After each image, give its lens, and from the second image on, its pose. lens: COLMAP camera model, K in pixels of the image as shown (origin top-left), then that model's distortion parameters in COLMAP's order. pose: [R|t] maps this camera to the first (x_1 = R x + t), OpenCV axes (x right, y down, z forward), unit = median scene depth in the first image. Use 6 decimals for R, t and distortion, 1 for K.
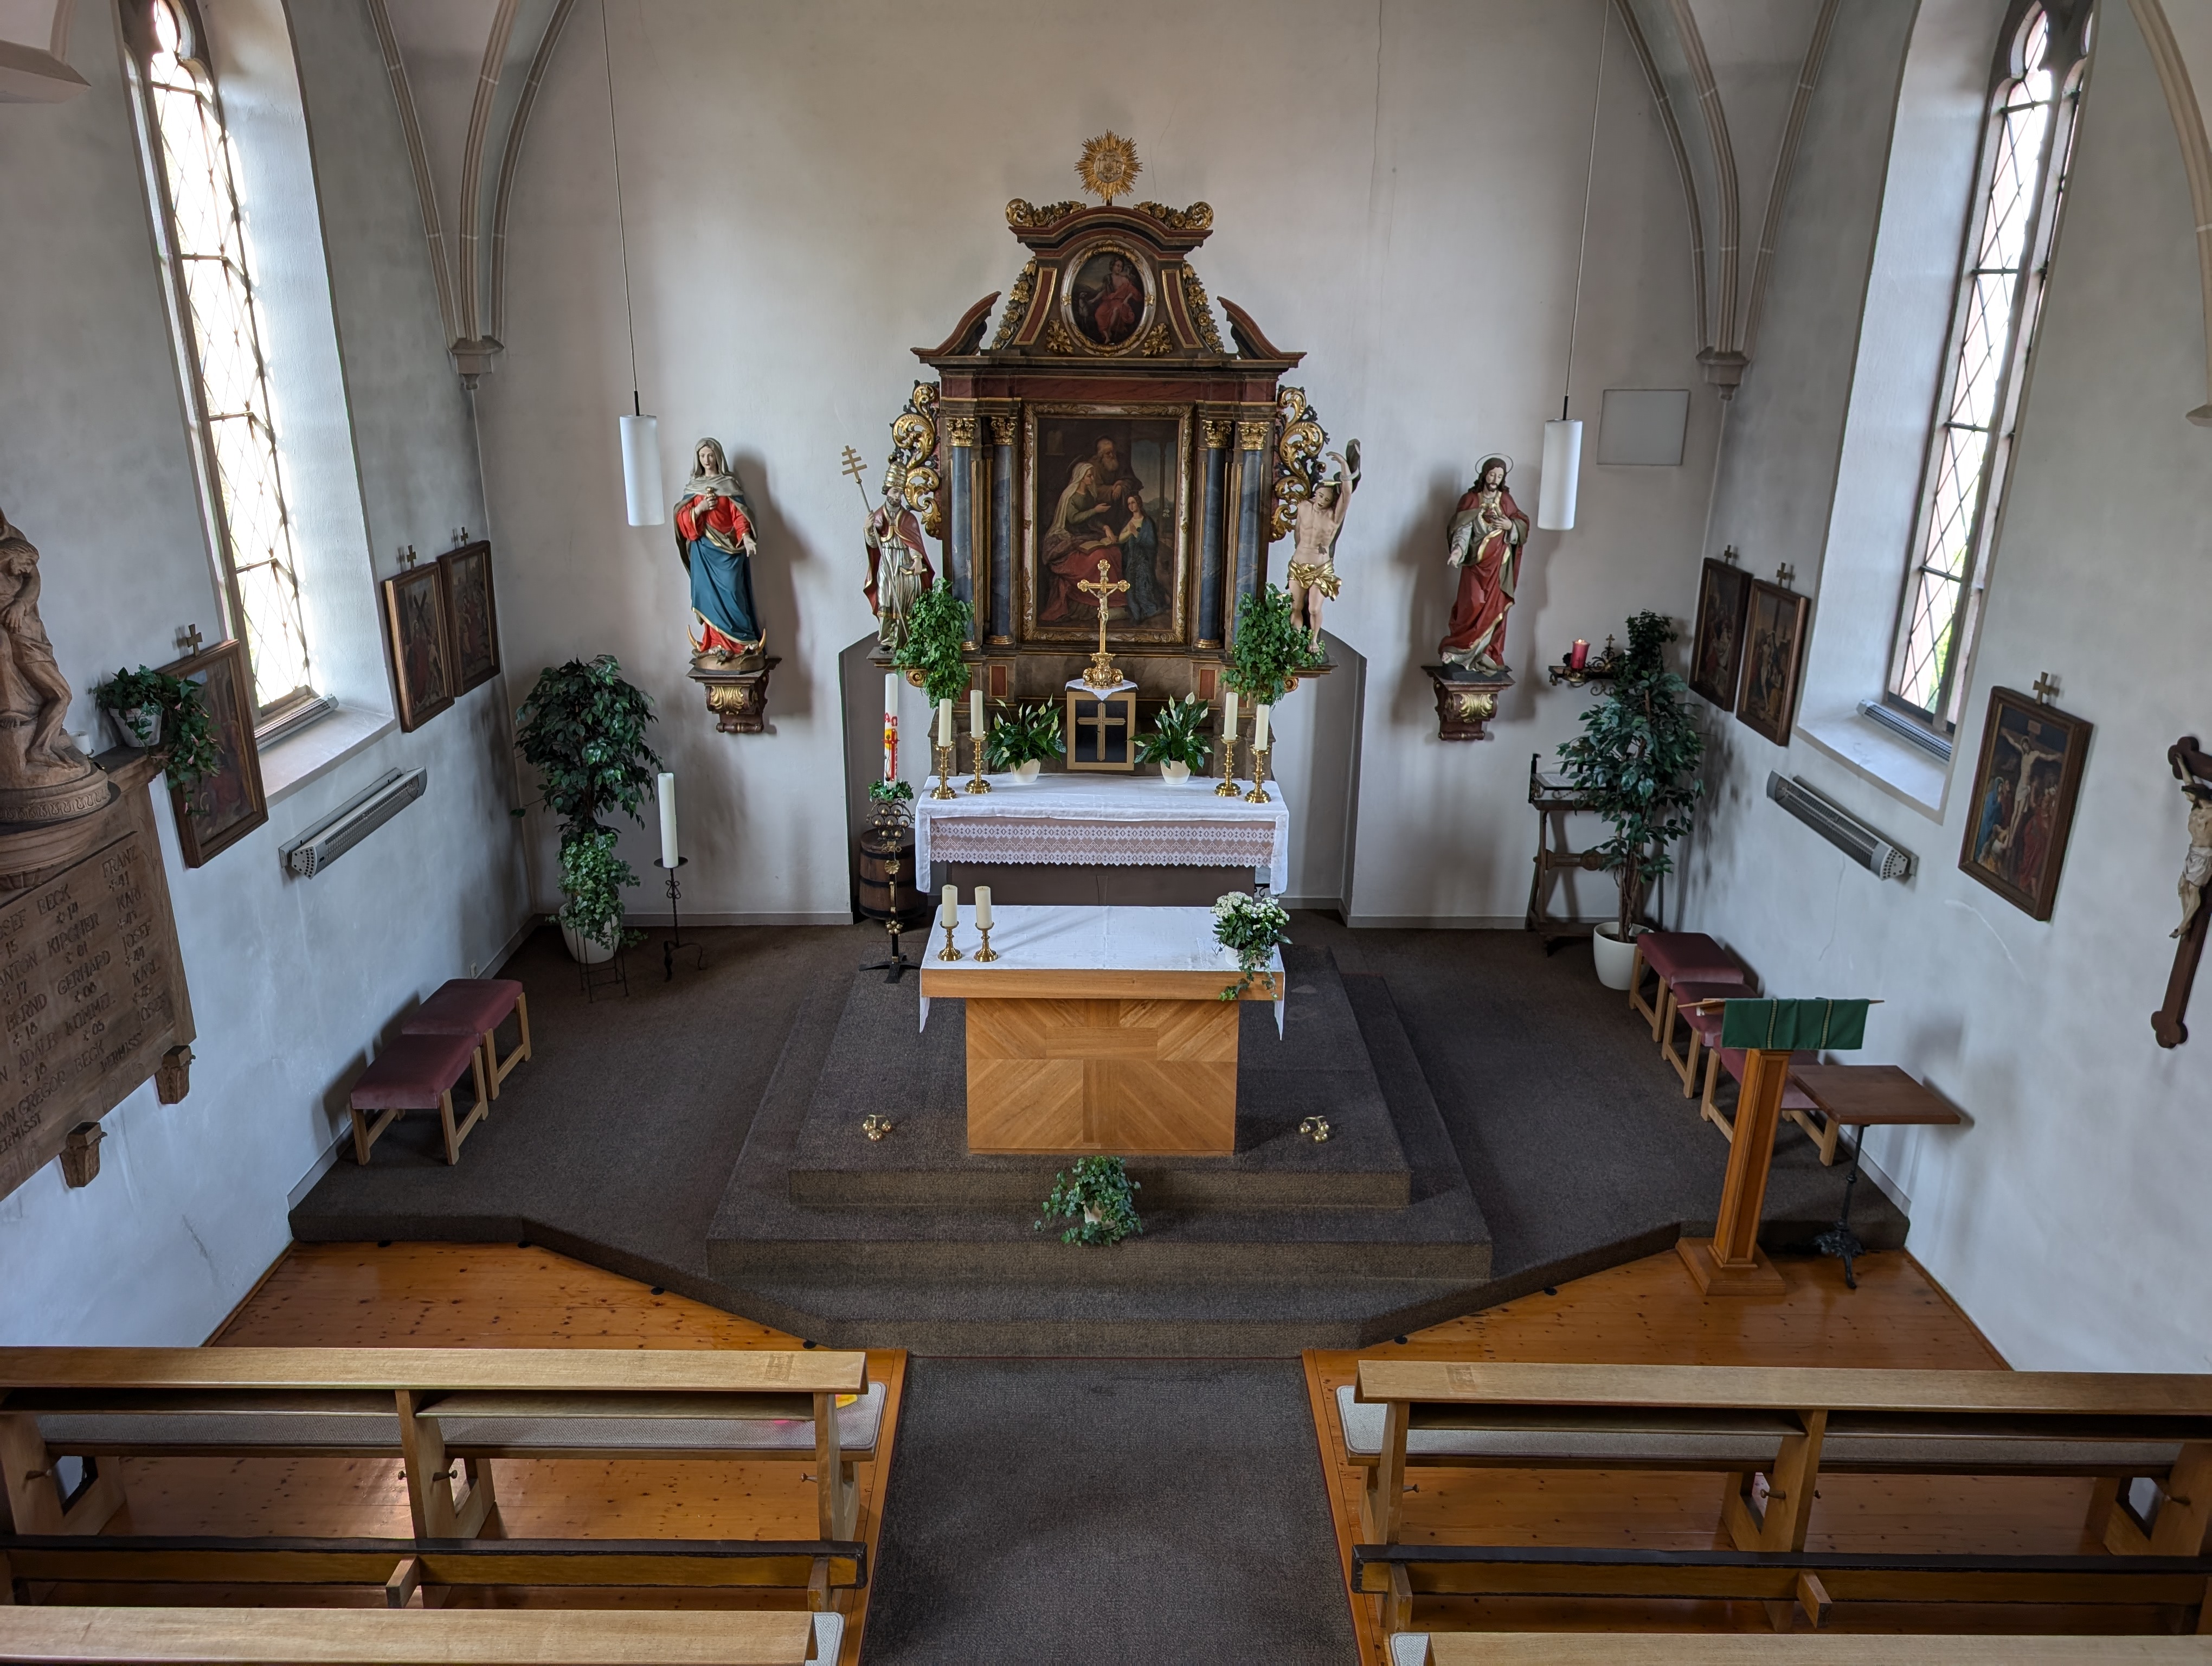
lens RADIAL K [[1576.2, 0, 1096.1], [0, 1576.2, 846.2], [0, 0, 1]] dist [-0.003017, -0.004563]
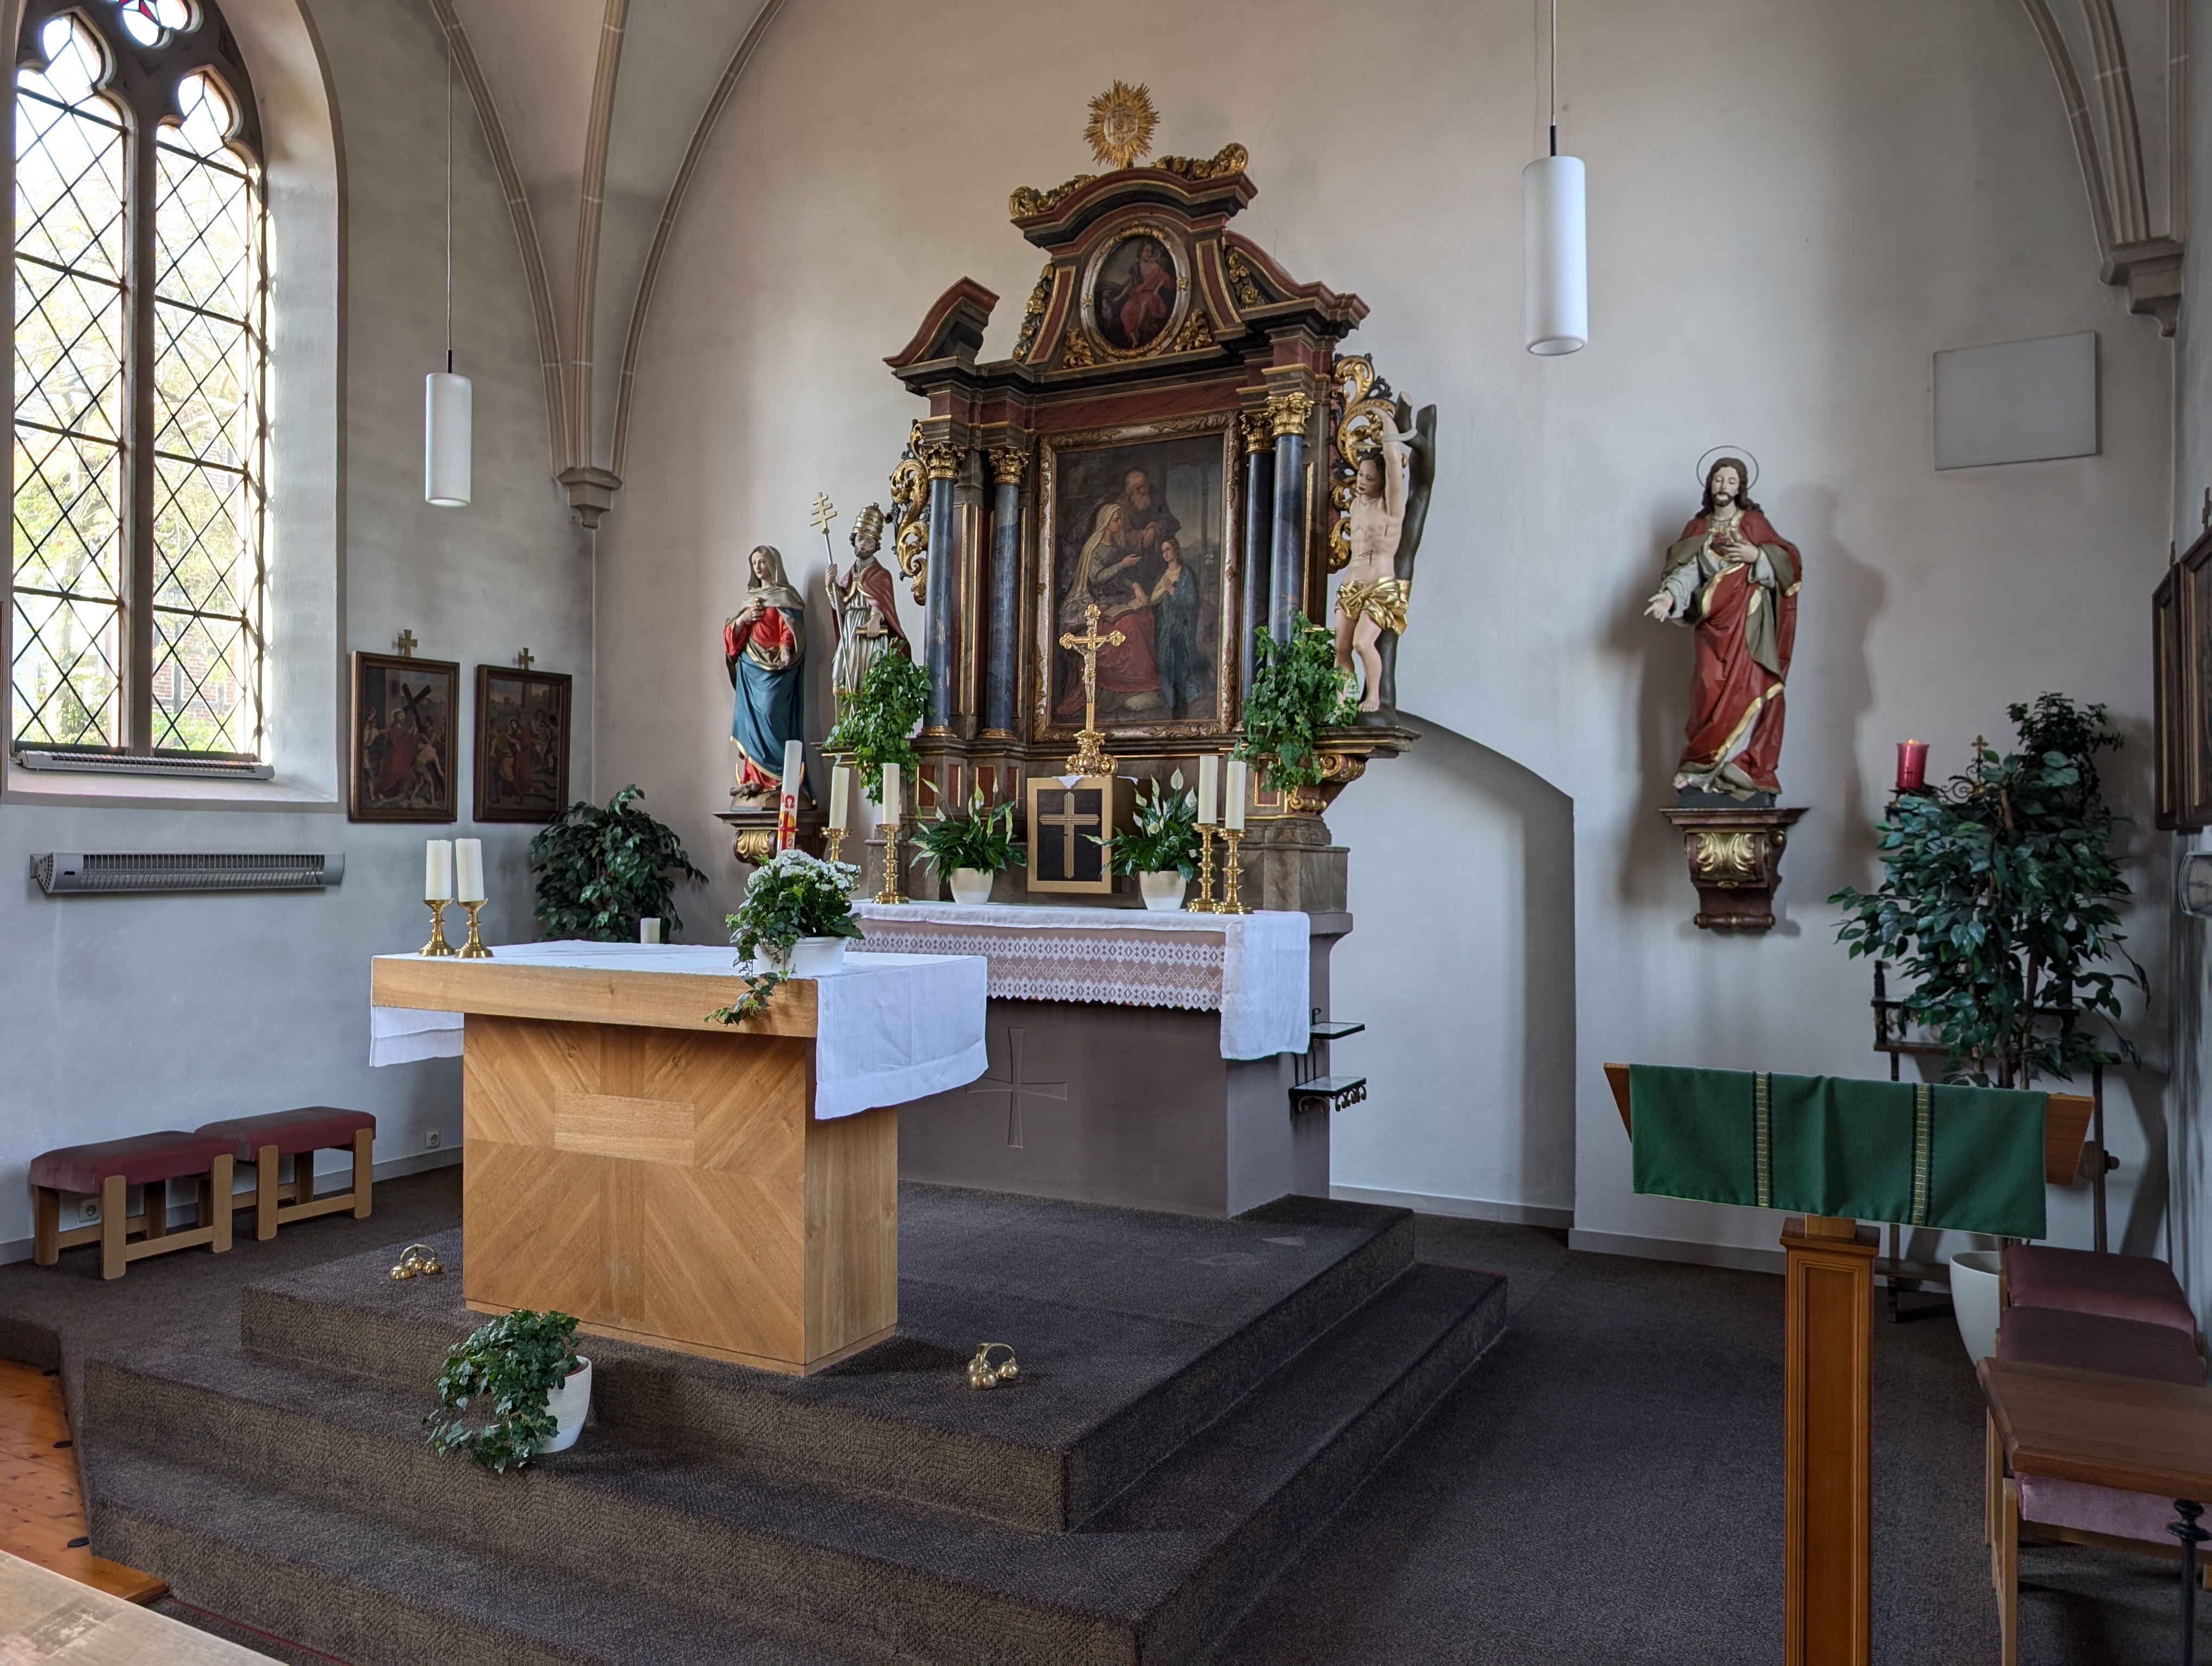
lens RADIAL K [[1576.2, 0, 1099.4], [0, 1576.2, 834.7], [0, 0, 1]] dist [-0.003017, -0.004563]
pose [[0.883326, -0.008649, -0.468680, 0.350598], [-0.151118, 0.941196, -0.302182, 0.138635], [0.443733, 0.337751, 0.830075, 0.438752]]
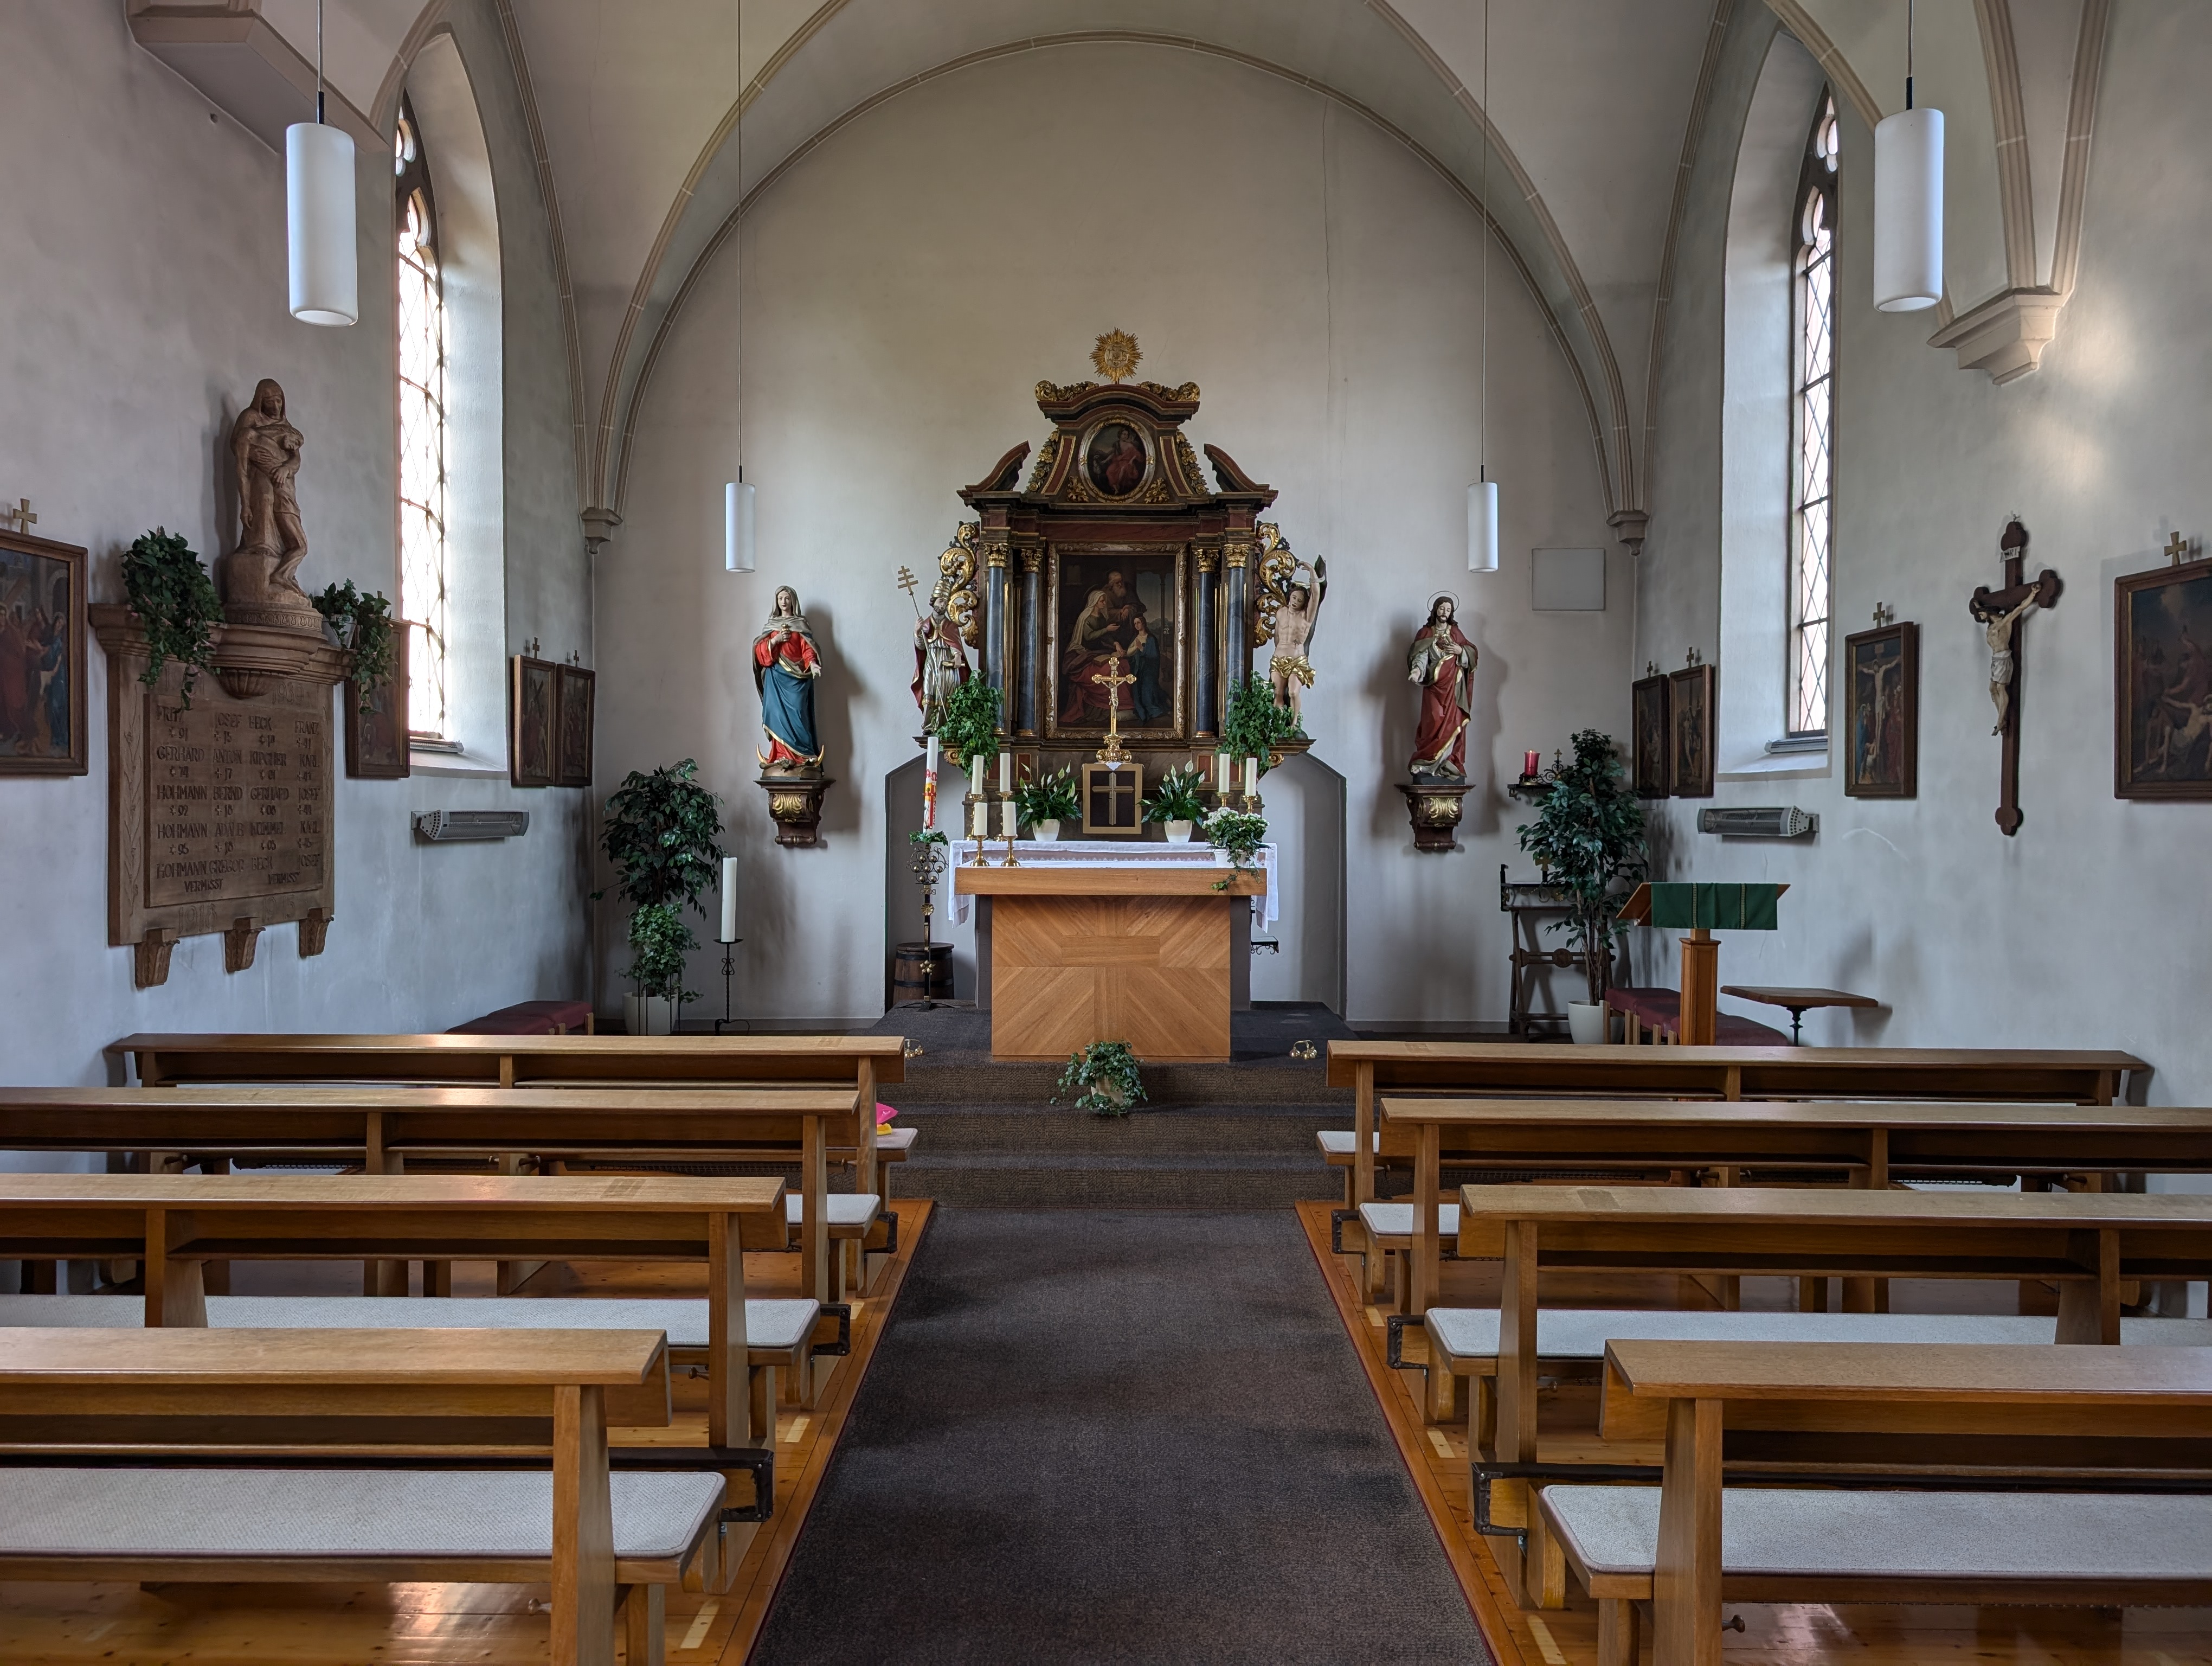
lens RADIAL K [[1576.2, 0, 1089.0], [0, 1576.2, 847.4], [0, 0, 1]] dist [-0.003017, -0.004563]
pose [[0.999809, -0.004797, -0.018968, 0.007781], [-0.001231, 0.952127, -0.305700, 0.320253], [0.019527, 0.305664, 0.951939, -0.085805]]
